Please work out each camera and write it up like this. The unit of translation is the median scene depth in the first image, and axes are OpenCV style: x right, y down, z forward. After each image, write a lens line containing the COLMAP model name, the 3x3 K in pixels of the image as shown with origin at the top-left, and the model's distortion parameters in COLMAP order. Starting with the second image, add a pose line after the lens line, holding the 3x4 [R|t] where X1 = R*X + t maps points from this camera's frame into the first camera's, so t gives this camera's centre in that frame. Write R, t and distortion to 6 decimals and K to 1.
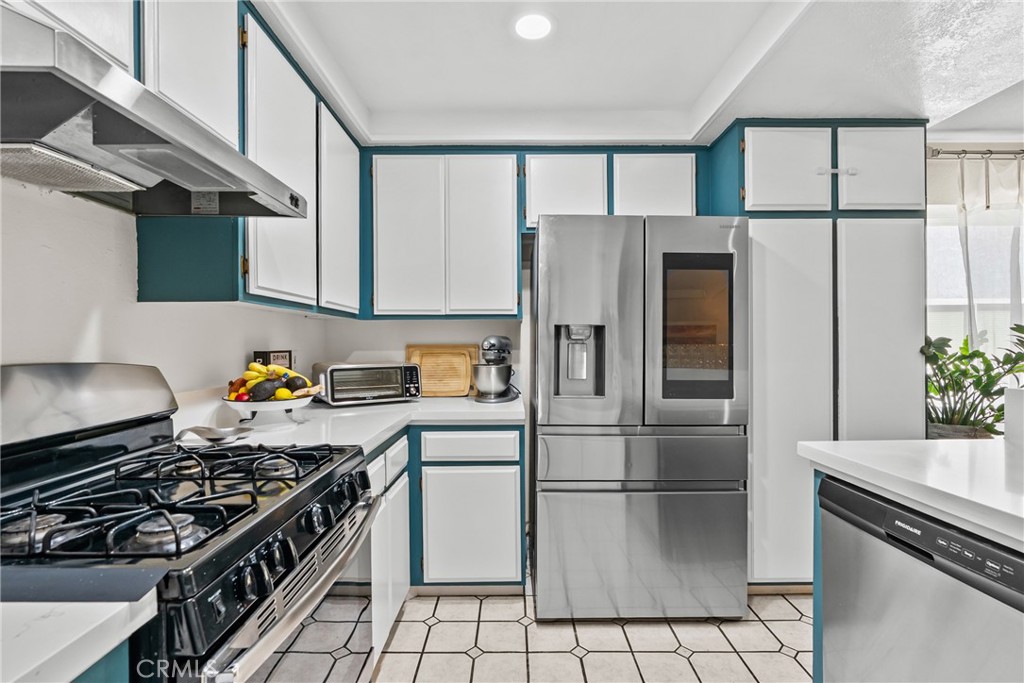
lens RADIAL K [[466.8, 0, 515.6], [0, 466.8, 346.4], [0, 0, 1]] dist [-0.003600, 0.000538]
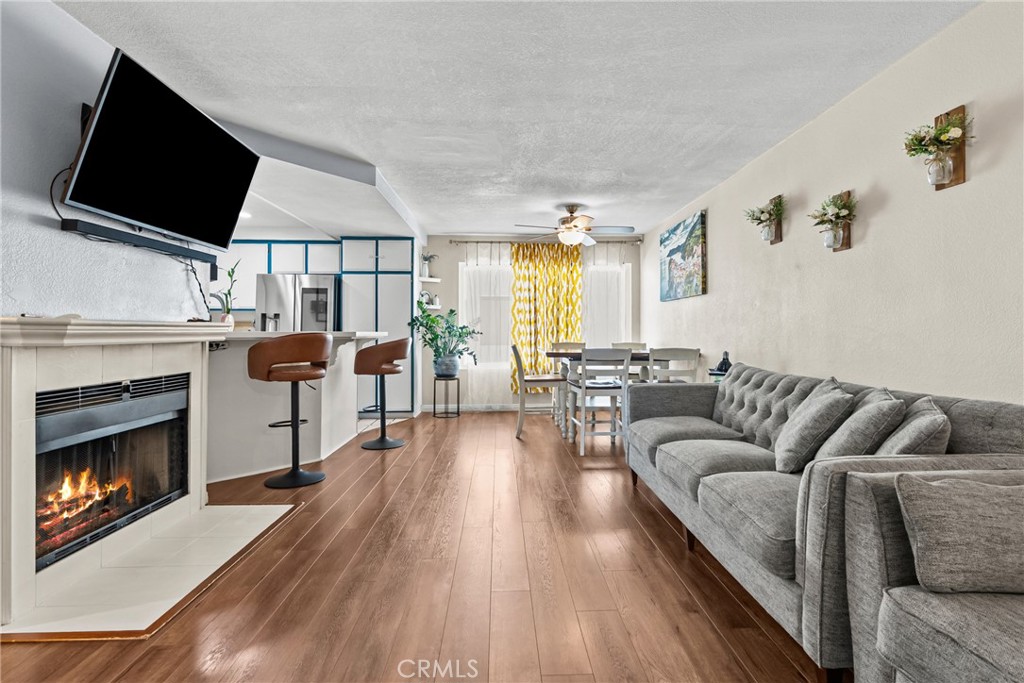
lens RADIAL K [[472.3, 0, 521.7], [0, 472.3, 323.2], [0, 0, 1]] dist [-0.003667, -0.000189]
pose [[0.998994, 0.003748, 0.044692, 1.395831], [-0.002783, 0.999762, -0.021655, 0.062378], [-0.044762, 0.021508, 0.998766, -1.734788]]
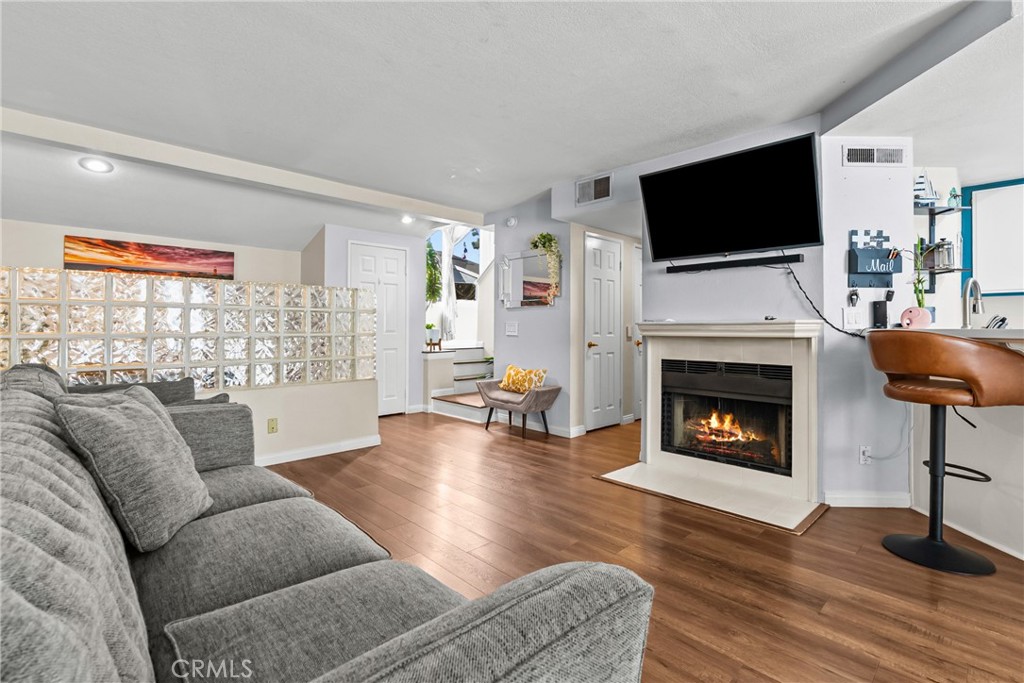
lens RADIAL K [[468.6, 0, 512.8], [0, 468.6, 321.3], [0, 0, 1]] dist [-0.005698, 0.000257]
pose [[-0.720783, -0.005420, -0.693140, 2.114126], [-0.002373, 0.999983, -0.005352, 0.056928], [0.693157, -0.002213, -0.720784, -0.004911]]
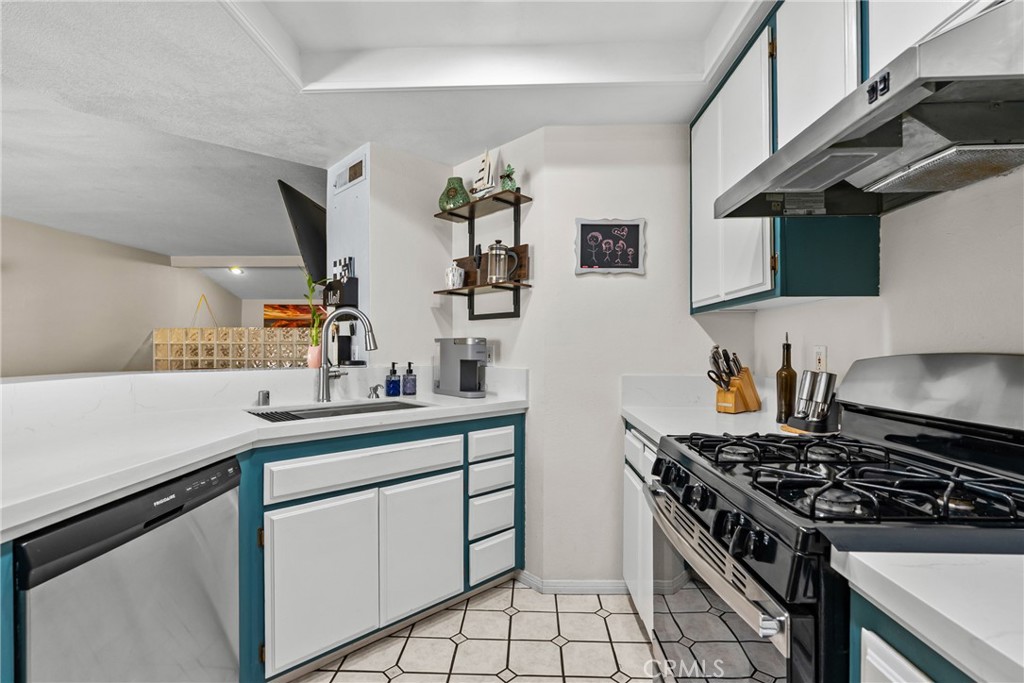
lens RADIAL K [[466.8, 0, 515.6], [0, 466.8, 346.4], [0, 0, 1]] dist [-0.003600, 0.000538]
pose [[-0.999331, 0.004836, 0.036253, -0.020903], [0.005067, 0.999967, 0.006278, 0.013706], [-0.036221, 0.006458, -0.999323, 0.949936]]
